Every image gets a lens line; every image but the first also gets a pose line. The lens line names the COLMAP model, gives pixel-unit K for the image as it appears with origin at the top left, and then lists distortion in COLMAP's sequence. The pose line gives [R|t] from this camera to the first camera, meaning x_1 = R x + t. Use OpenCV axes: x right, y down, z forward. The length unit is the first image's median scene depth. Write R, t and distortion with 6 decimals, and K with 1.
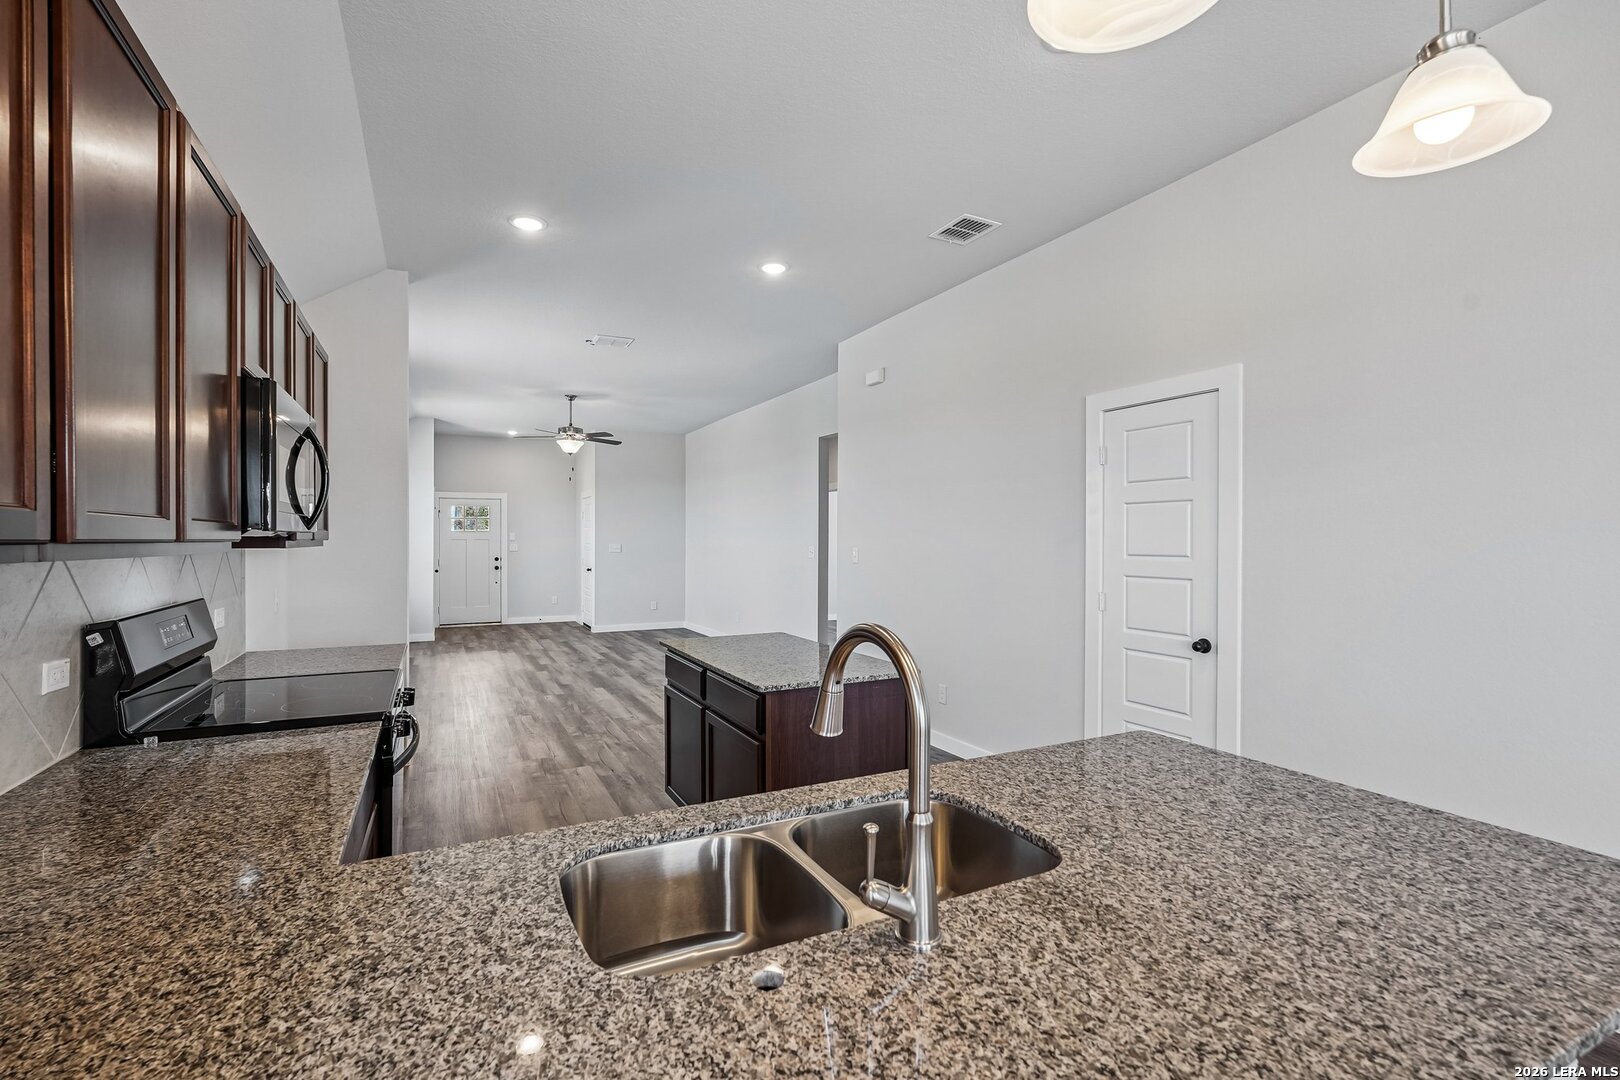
lens RADIAL K [[726.9, 0, 798.6], [0, 726.9, 539.4], [0, 0, 1]] dist [-0.016778, 0.007993]
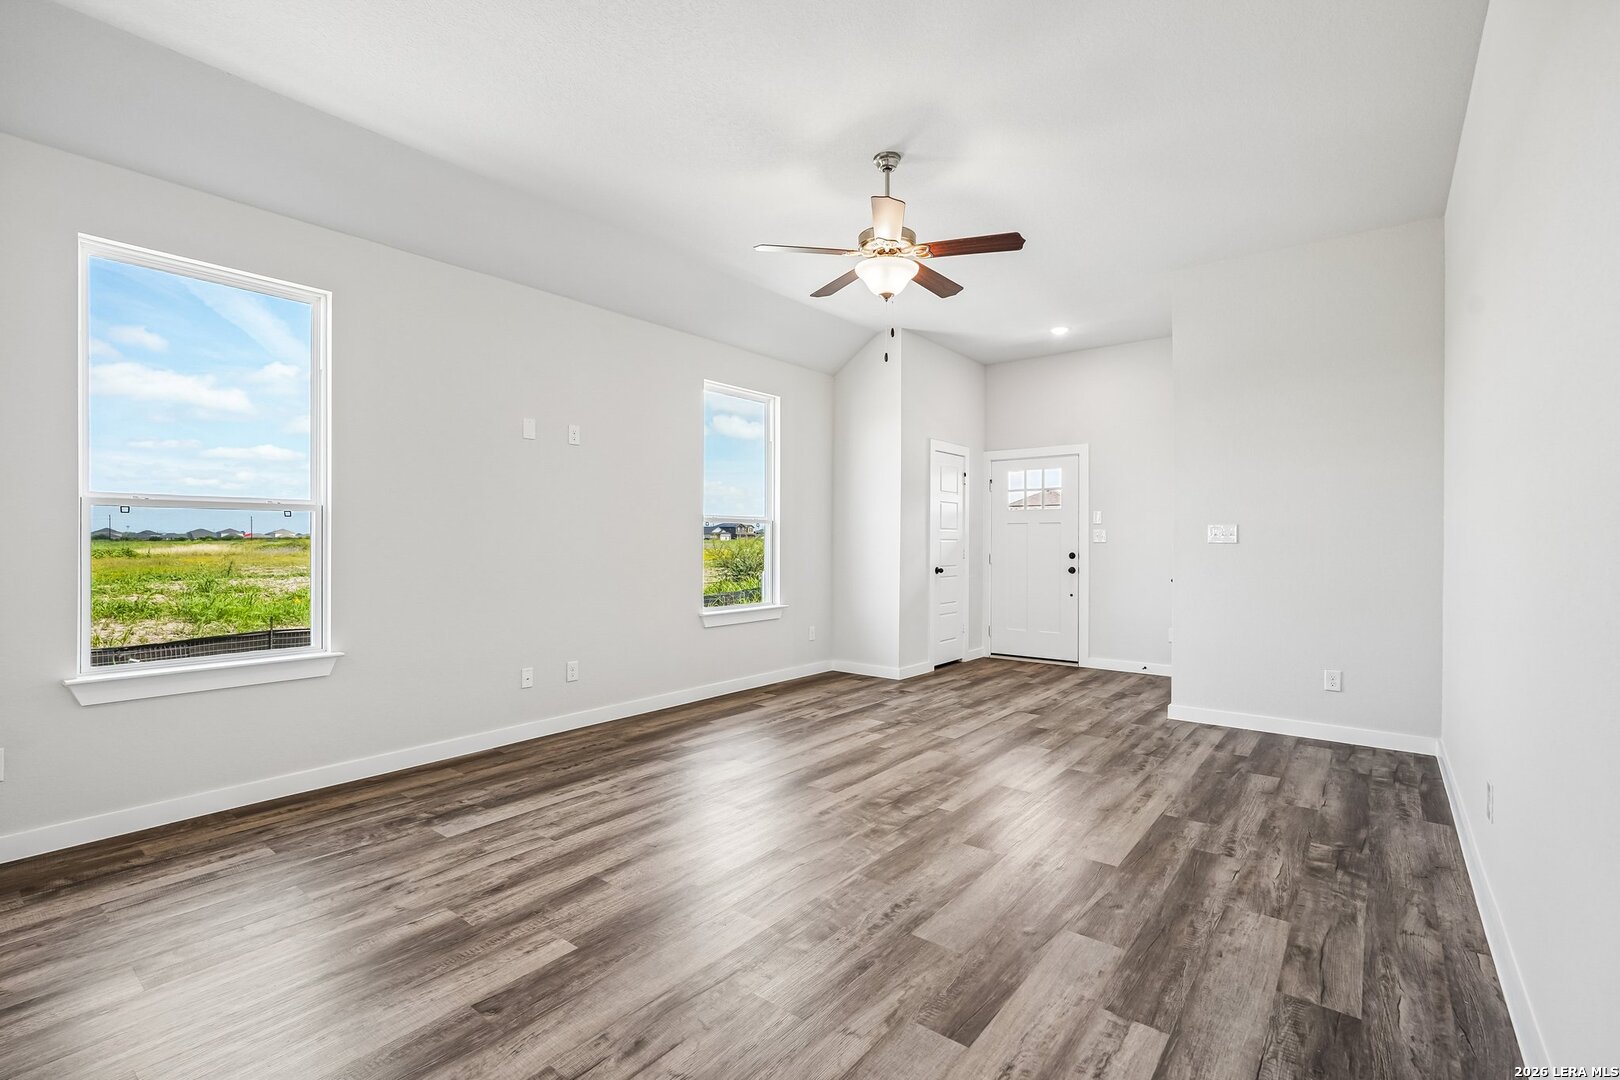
lens RADIAL K [[726.9, 0, 810.0], [0, 726.9, 549.8], [0, 0, 1]] dist [-0.016778, 0.007993]
pose [[0.423593, 0.011856, -0.905775, 0.084199], [-0.001587, 0.999923, 0.012346, 0.040032], [0.905851, -0.003792, 0.423579, 1.439580]]
